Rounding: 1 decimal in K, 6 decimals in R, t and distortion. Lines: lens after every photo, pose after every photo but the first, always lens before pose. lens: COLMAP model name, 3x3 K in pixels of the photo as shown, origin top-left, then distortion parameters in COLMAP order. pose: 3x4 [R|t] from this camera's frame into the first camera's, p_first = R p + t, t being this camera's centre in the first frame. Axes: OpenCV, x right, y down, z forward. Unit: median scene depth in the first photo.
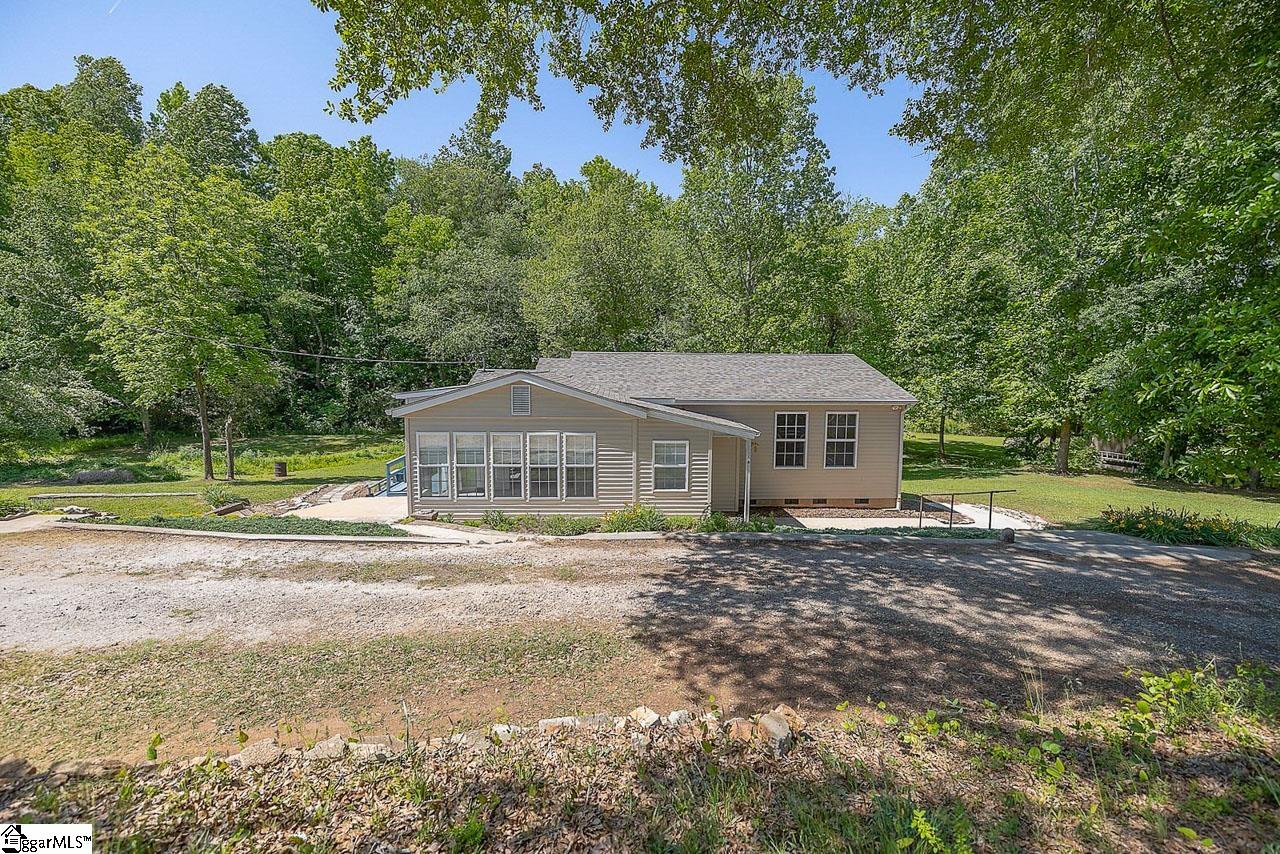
lens RADIAL K [[551.2, 0, 643.4], [0, 551.2, 431.1], [0, 0, 1]] dist [0.000185, -0.000098]
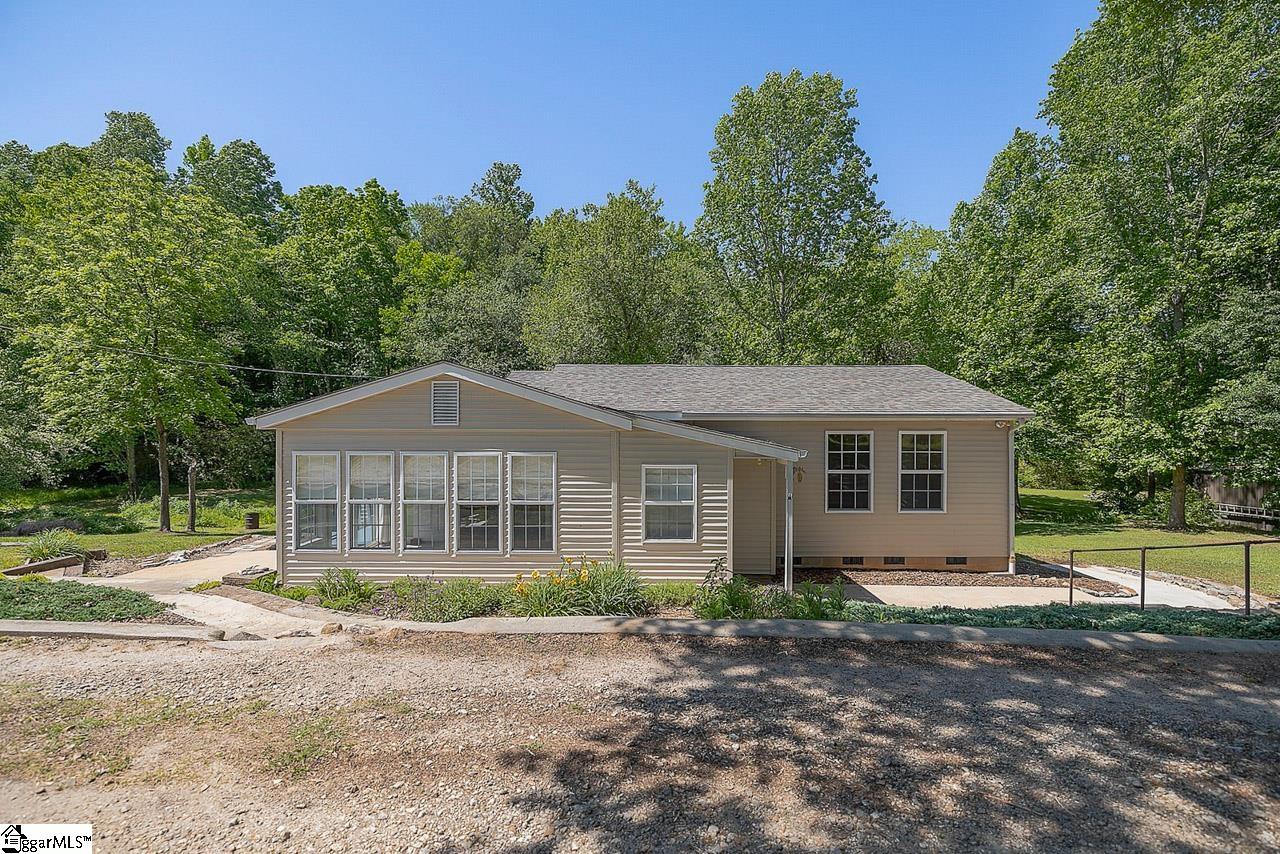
lens RADIAL K [[560.3, 0, 640.0], [0, 560.3, 427.0], [0, 0, 1]] dist [0.000928, 0.000335]
pose [[0.997818, -0.008778, -0.065434, 0.052608], [0.001563, 0.993985, -0.109508, 0.040920], [0.066002, 0.109167, 0.991830, 0.290069]]
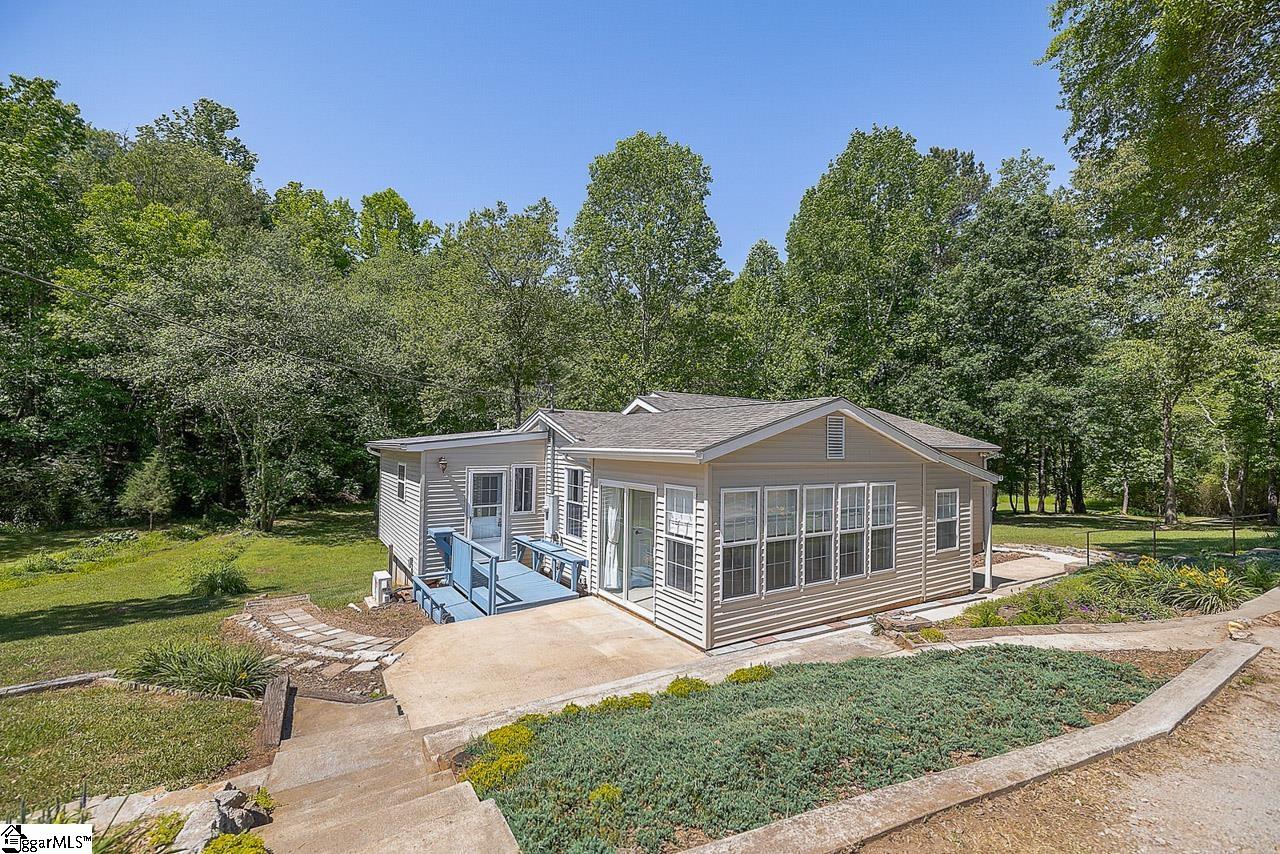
lens RADIAL K [[551.2, 0, 643.4], [0, 551.2, 431.1], [0, 0, 1]] dist [0.000185, -0.000098]
pose [[0.864660, 0.015205, 0.502128, -0.676795], [0.050709, 0.991795, -0.117355, 0.004585], [-0.499792, 0.126934, 0.856794, 0.443801]]
